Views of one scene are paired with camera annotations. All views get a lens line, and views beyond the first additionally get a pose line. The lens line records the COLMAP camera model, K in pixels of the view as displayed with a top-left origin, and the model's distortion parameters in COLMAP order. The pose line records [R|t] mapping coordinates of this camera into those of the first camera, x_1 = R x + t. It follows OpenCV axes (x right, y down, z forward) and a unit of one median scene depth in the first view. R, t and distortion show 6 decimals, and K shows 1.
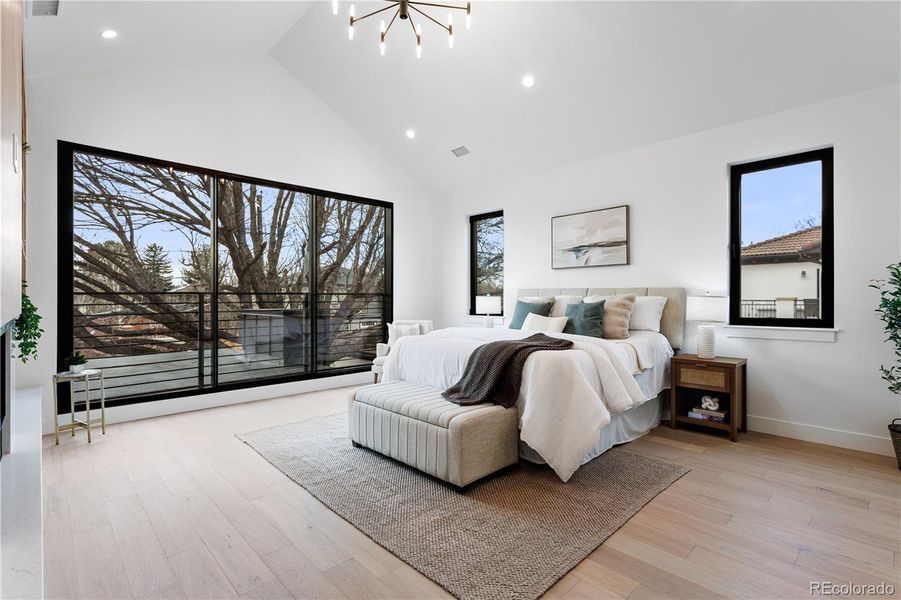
lens RADIAL K [[430.9, 0, 451.2], [0, 430.9, 297.3], [0, 0, 1]] dist [0.000038, 0.000142]
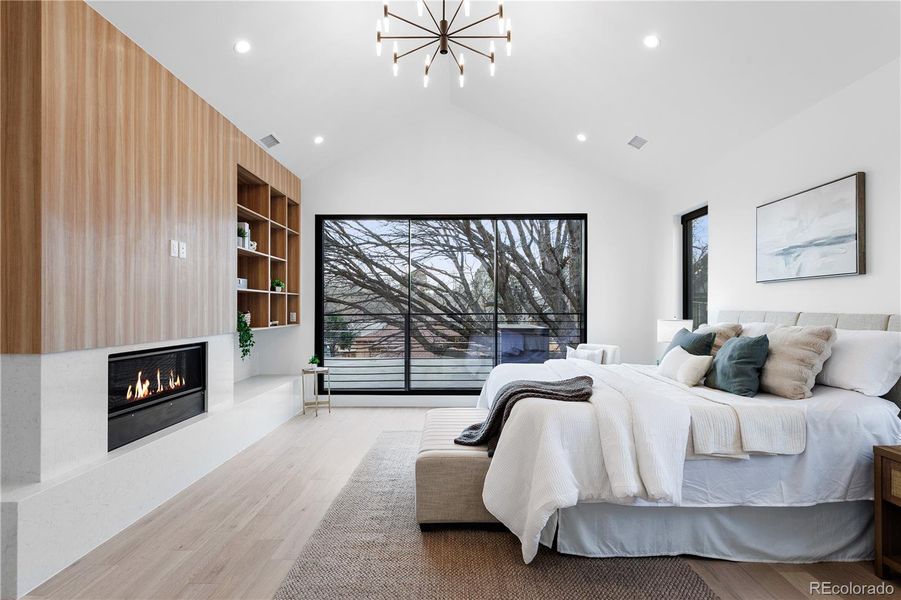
lens RADIAL K [[448.7, 0, 450.5], [0, 448.7, 300.0], [0, 0, 1]] dist [-0.011166, 0.000257]
pose [[0.703550, -0.011206, -0.710558, 0.493311], [0.002900, 0.999913, -0.012898, -0.037219], [0.710640, 0.007014, 0.703521, 0.195652]]
